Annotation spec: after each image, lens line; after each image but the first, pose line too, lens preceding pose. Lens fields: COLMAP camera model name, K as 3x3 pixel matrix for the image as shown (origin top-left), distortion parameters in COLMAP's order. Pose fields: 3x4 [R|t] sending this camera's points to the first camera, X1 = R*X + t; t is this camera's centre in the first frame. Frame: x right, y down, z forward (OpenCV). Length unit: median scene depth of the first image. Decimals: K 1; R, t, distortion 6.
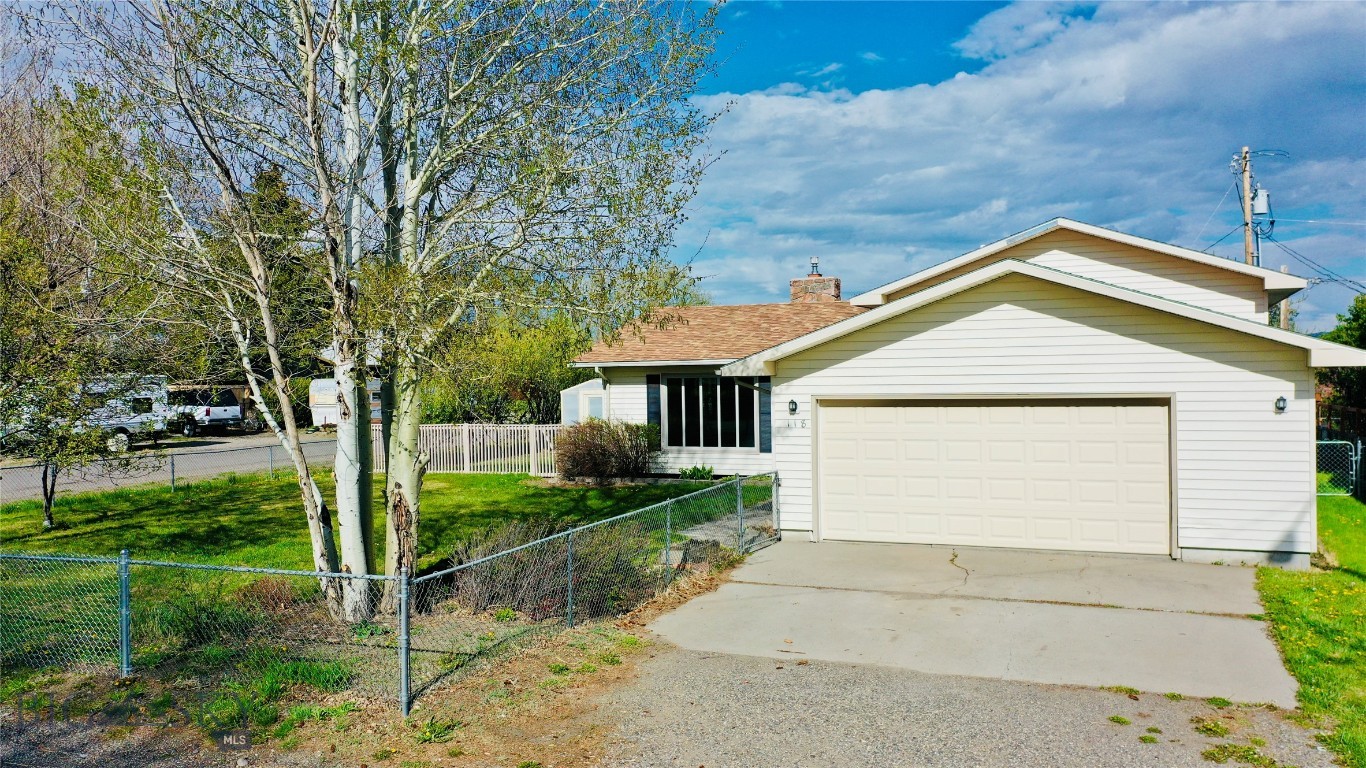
lens RADIAL K [[1160.1, 0, 683.0], [0, 1160.1, 384.0], [0, 0, 1]] dist [0.006705, 0.003087]
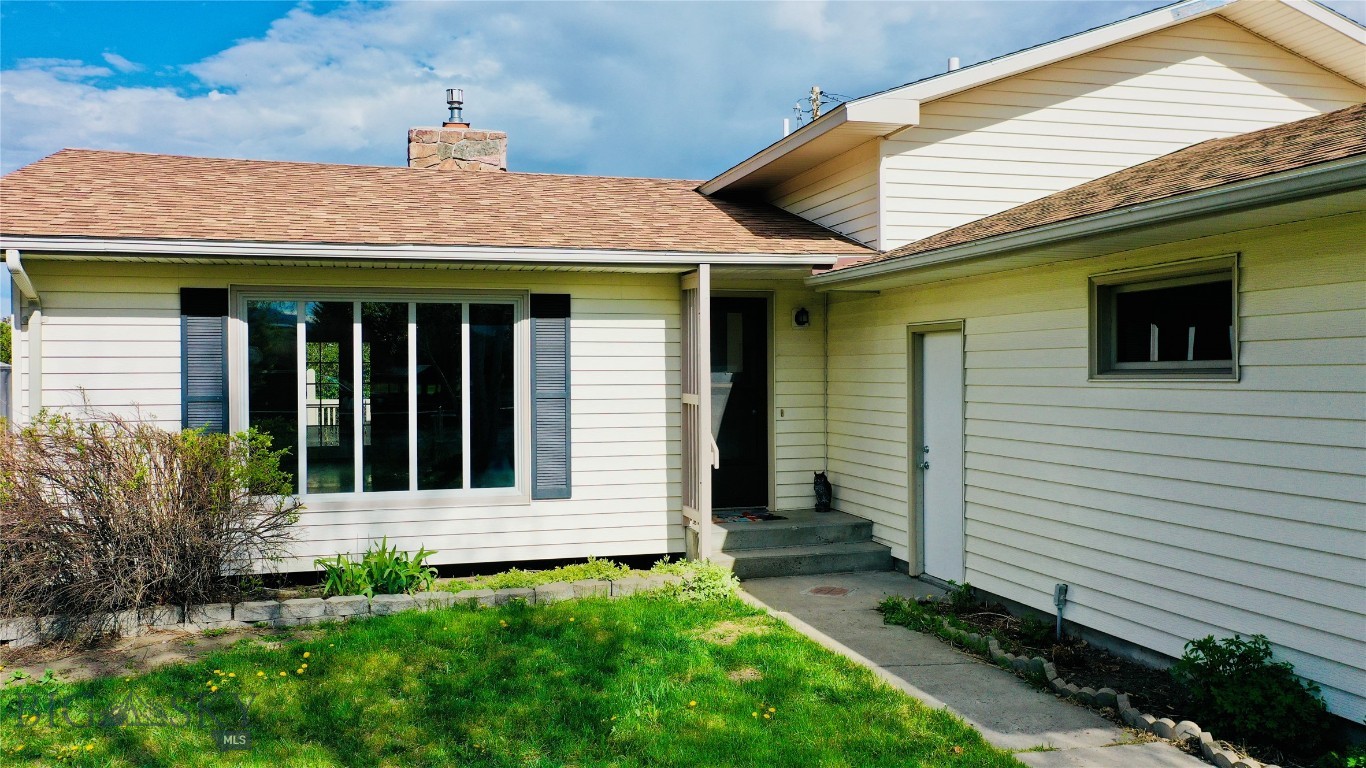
lens RADIAL K [[1108.9, 0, 683.0], [0, 1108.9, 384.0], [0, 0, 1]] dist [0.010838, 0.009175]
pose [[0.765691, 0.008627, 0.643151, -0.133382], [-0.000181, 0.999913, -0.013196, 0.025601], [-0.643208, 0.009988, 0.765626, 0.687606]]
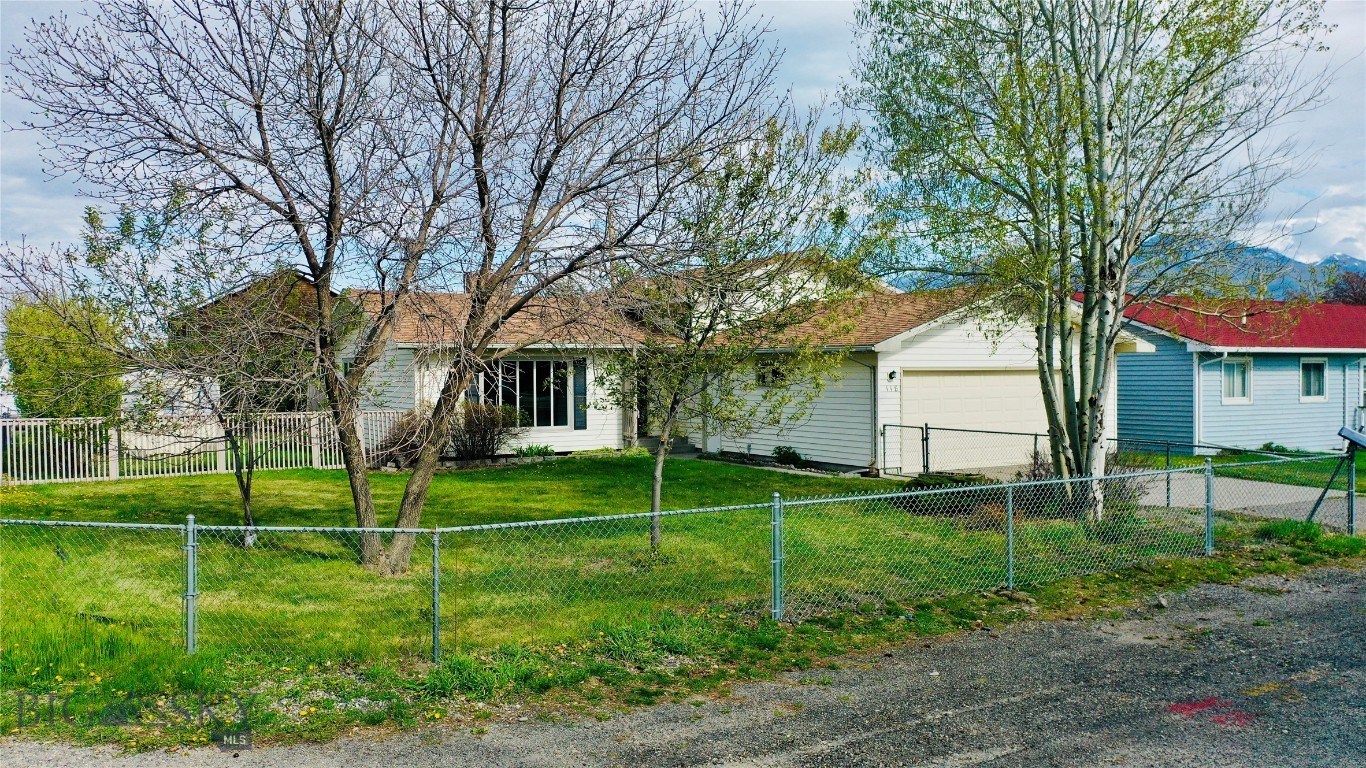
lens RADIAL K [[1089.1, 0, 681.0], [0, 1089.1, 419.3], [0, 0, 1]] dist [-0.000619, 0.000600]
pose [[0.580628, -0.018761, 0.813953, -0.716009], [0.005876, 0.999805, 0.018854, 0.030245], [-0.814148, -0.006164, 0.580625, 0.319947]]
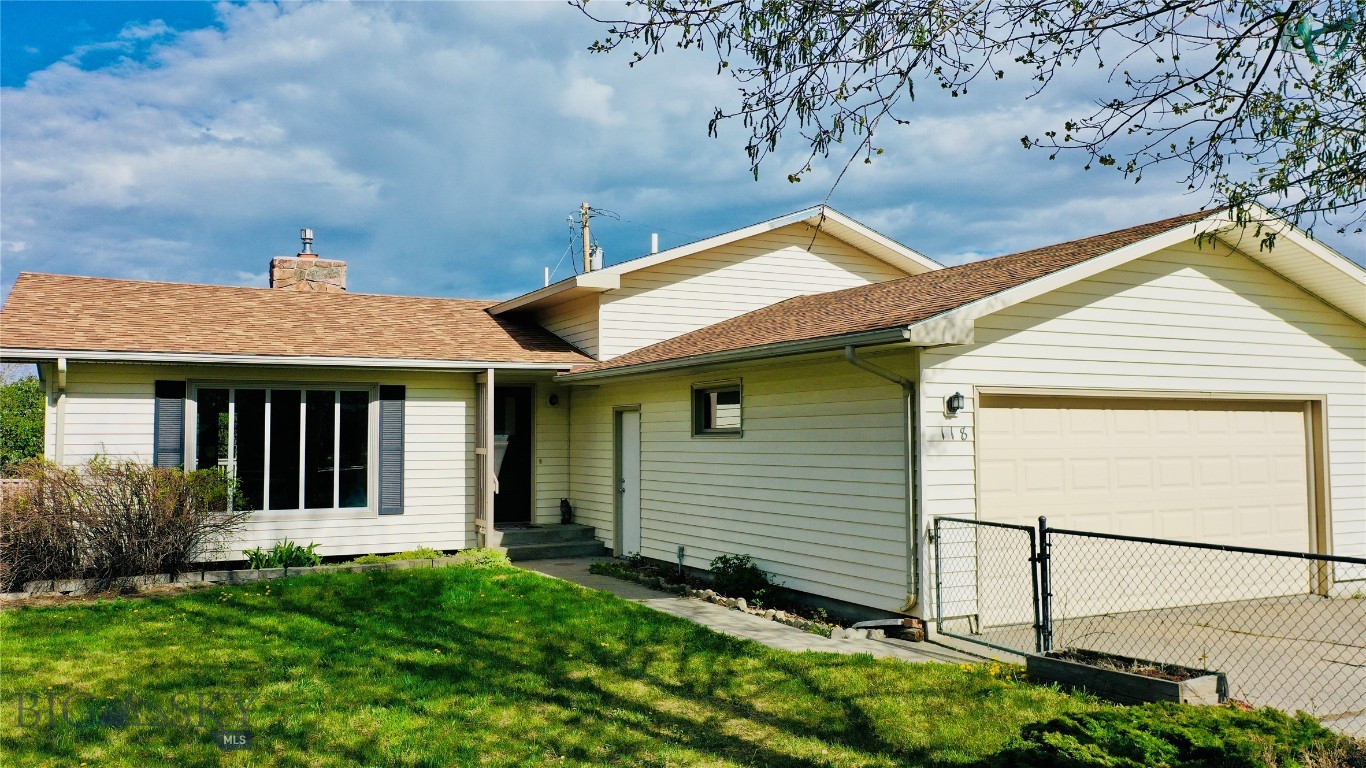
lens RADIAL K [[1108.9, 0, 683.0], [0, 1108.9, 384.0], [0, 0, 1]] dist [0.010838, 0.009175]
pose [[0.628998, 0.056202, 0.775373, -0.289714], [0.002765, 0.997215, -0.074525, 0.034452], [-0.777402, 0.049020, 0.627091, 0.509127]]
